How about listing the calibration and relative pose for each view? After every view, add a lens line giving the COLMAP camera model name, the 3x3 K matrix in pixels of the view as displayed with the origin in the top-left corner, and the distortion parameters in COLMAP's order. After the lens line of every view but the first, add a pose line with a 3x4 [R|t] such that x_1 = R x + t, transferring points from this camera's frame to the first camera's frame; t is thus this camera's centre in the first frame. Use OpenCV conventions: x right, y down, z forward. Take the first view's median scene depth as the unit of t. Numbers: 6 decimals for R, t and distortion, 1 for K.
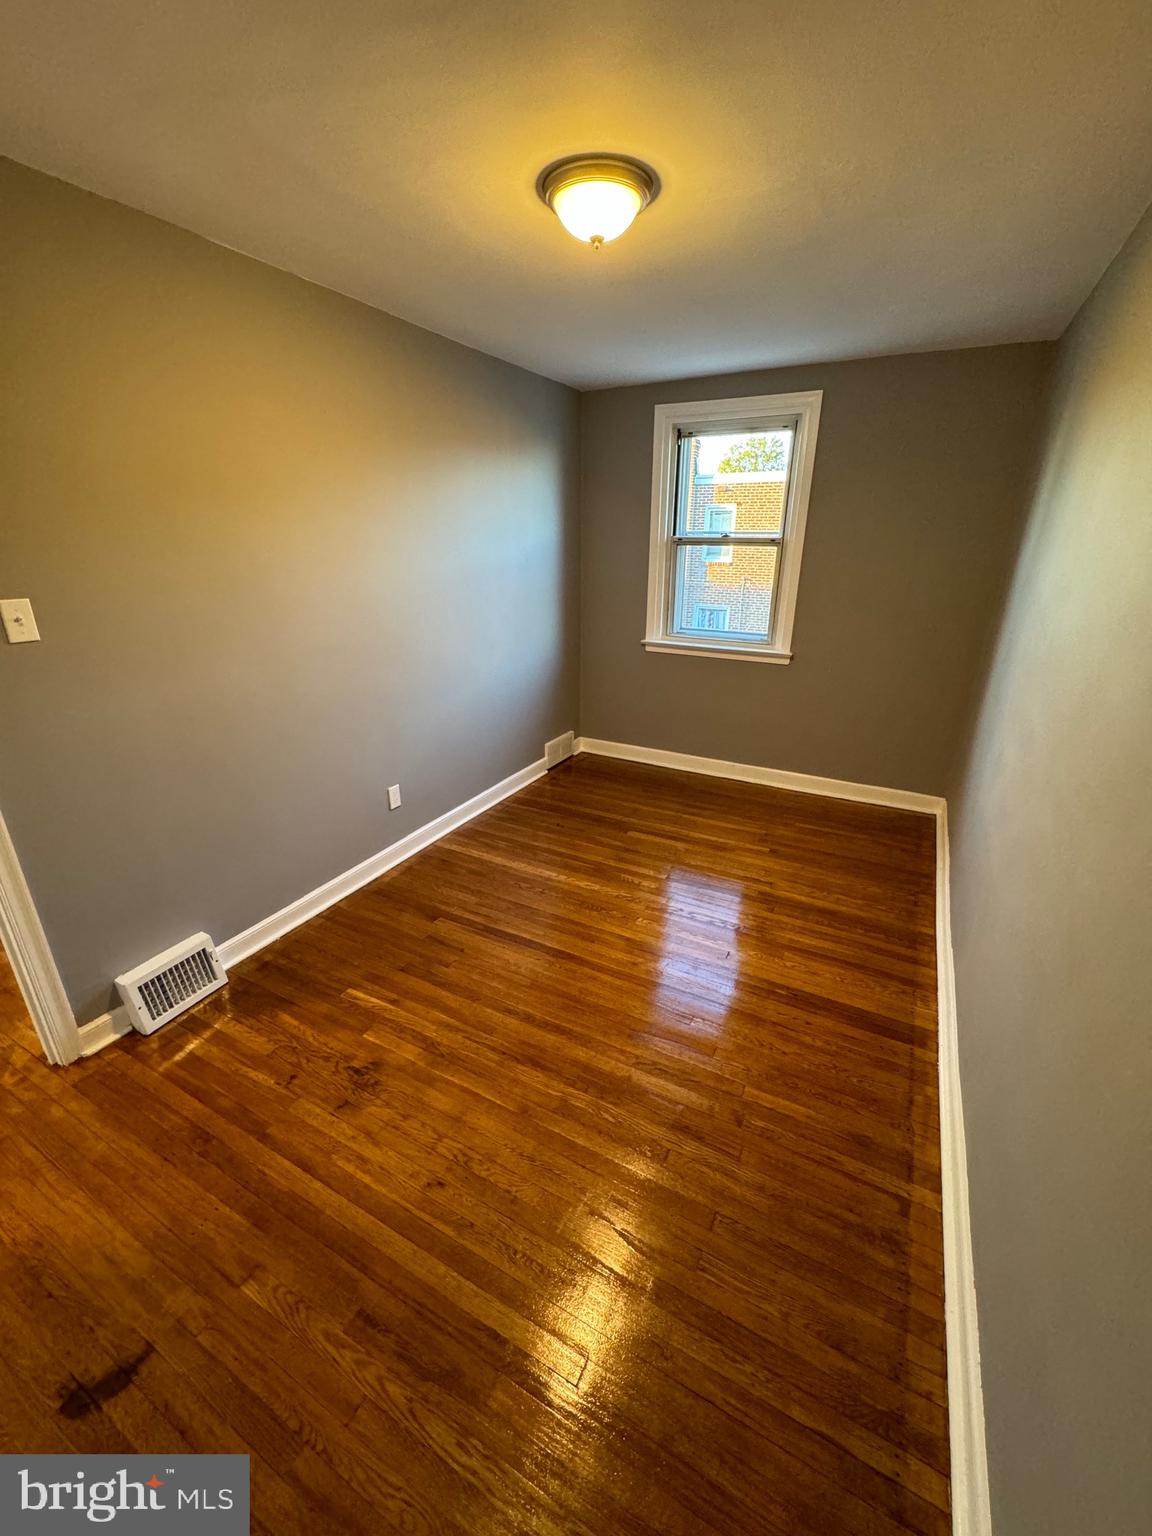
lens RADIAL K [[615.7, 0, 576.0], [0, 615.7, 768.0], [0, 0, 1]] dist [0.000709, 0.000322]
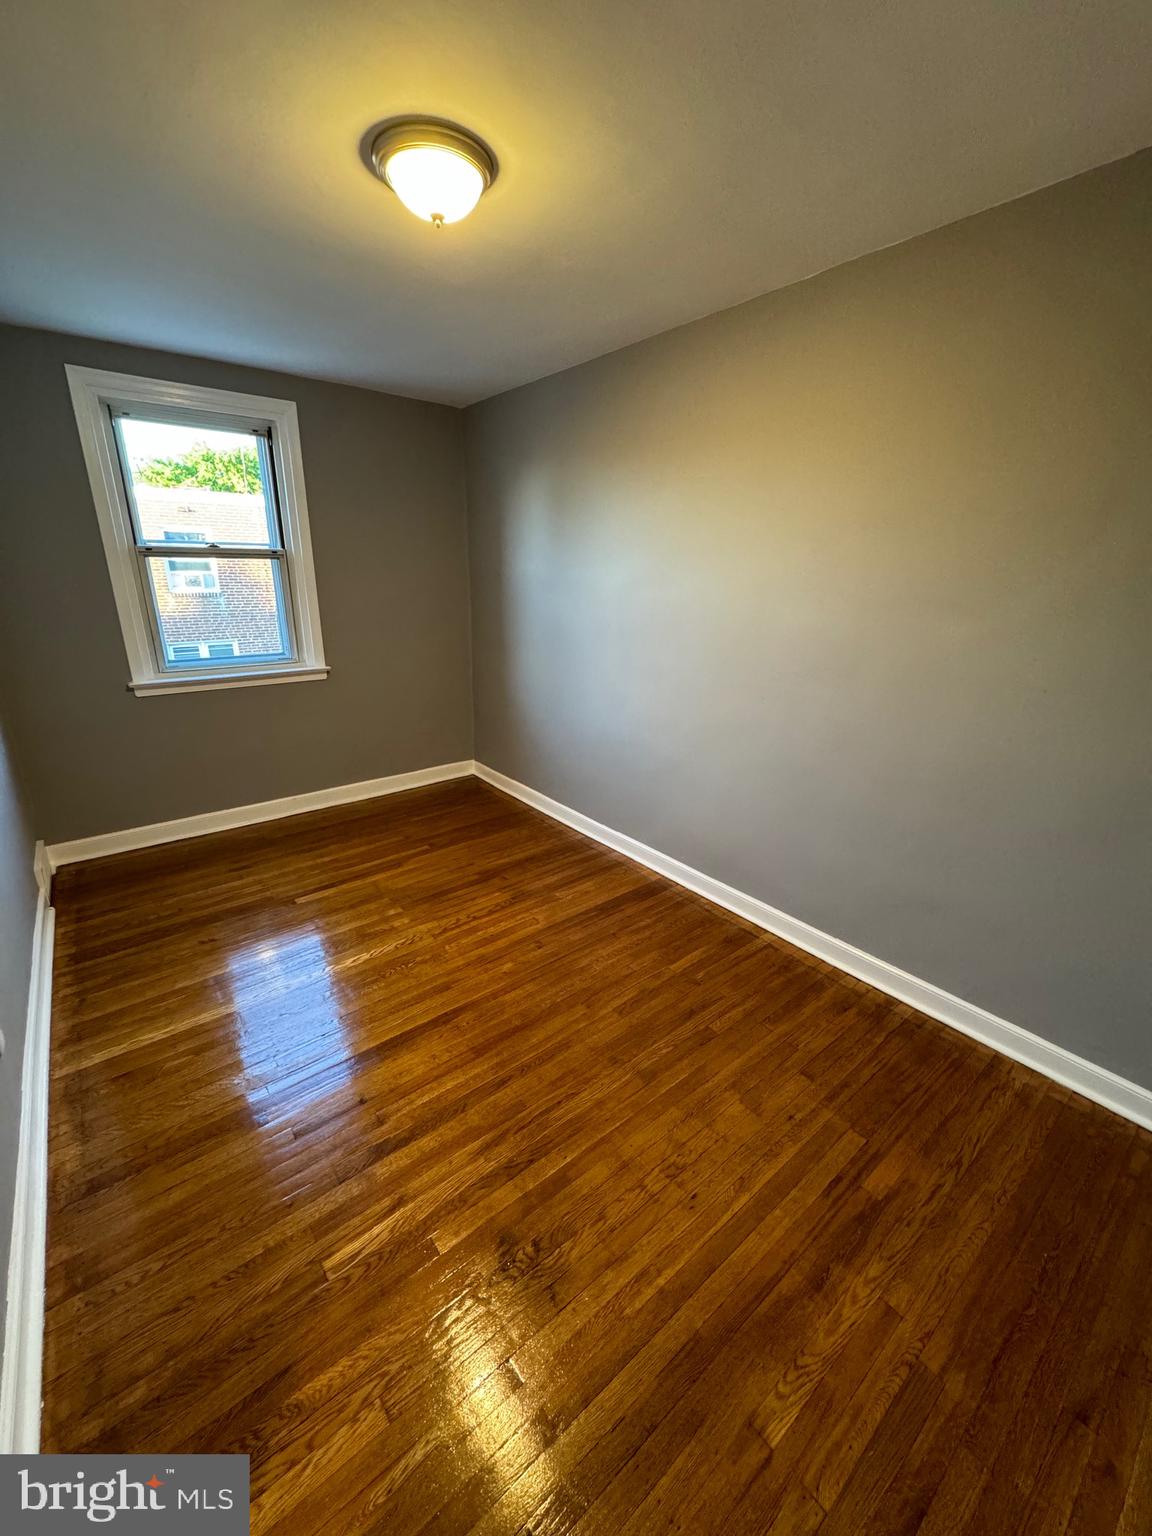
lens RADIAL K [[609.3, 0, 581.6], [0, 609.3, 767.4], [0, 0, 1]] dist [-0.000228, 0.000048]
pose [[0.391520, -0.288350, 0.873823, -0.683280], [0.315571, 0.934117, 0.166854, -0.124996], [-0.864365, 0.210427, 0.456721, 0.421218]]
